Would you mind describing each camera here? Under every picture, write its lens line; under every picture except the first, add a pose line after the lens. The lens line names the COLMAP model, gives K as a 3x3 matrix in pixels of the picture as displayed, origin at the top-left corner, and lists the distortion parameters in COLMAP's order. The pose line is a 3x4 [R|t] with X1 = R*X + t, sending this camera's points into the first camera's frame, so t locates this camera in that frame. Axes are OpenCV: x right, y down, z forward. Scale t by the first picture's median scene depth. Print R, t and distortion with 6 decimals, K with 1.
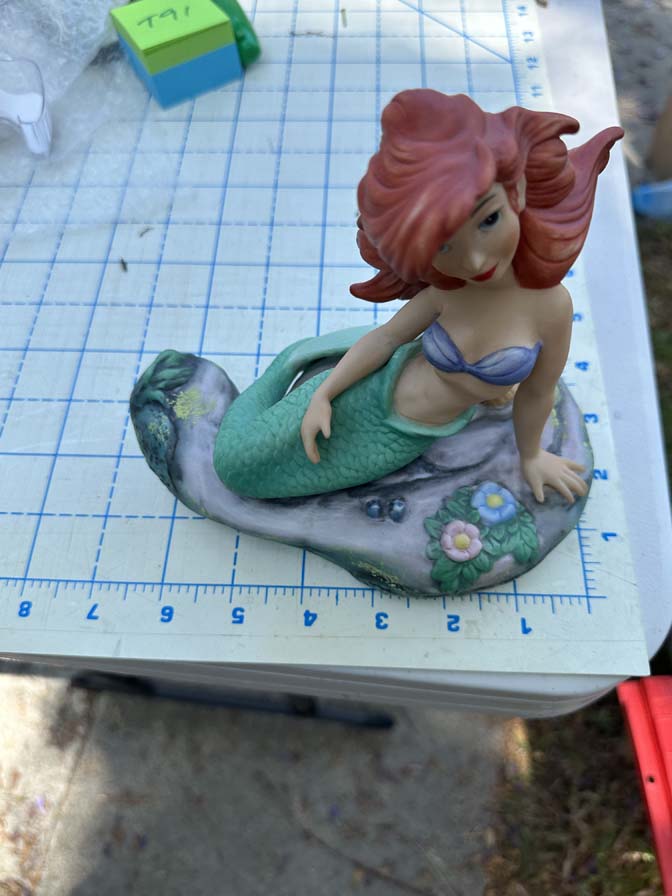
lens RADIAL K [[670.8, 0, 331.4], [0, 670.8, 446.6], [0, 0, 1]] dist [0.068658, -0.002474]
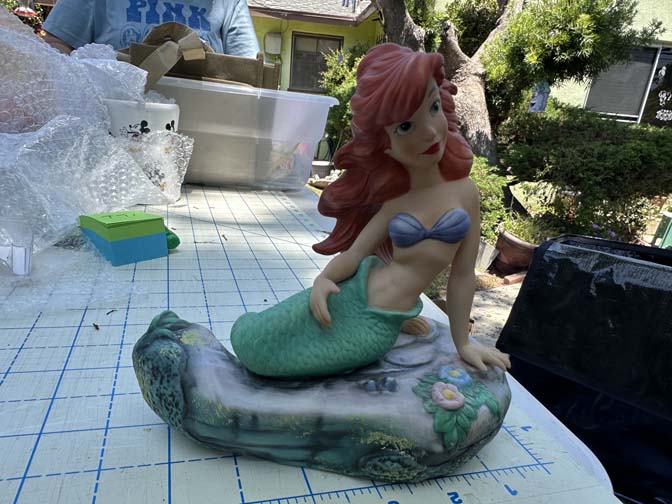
lens RADIAL K [[464.6, 0, 339.6], [0, 464.6, 253.7], [0, 0, 1]] dist [-0.000040, 0.006914]
pose [[0.954099, -0.040826, 0.296696, -0.229051], [0.205654, 0.809487, -0.549943, 0.358111], [-0.217720, 0.585717, 0.780726, 0.258009]]
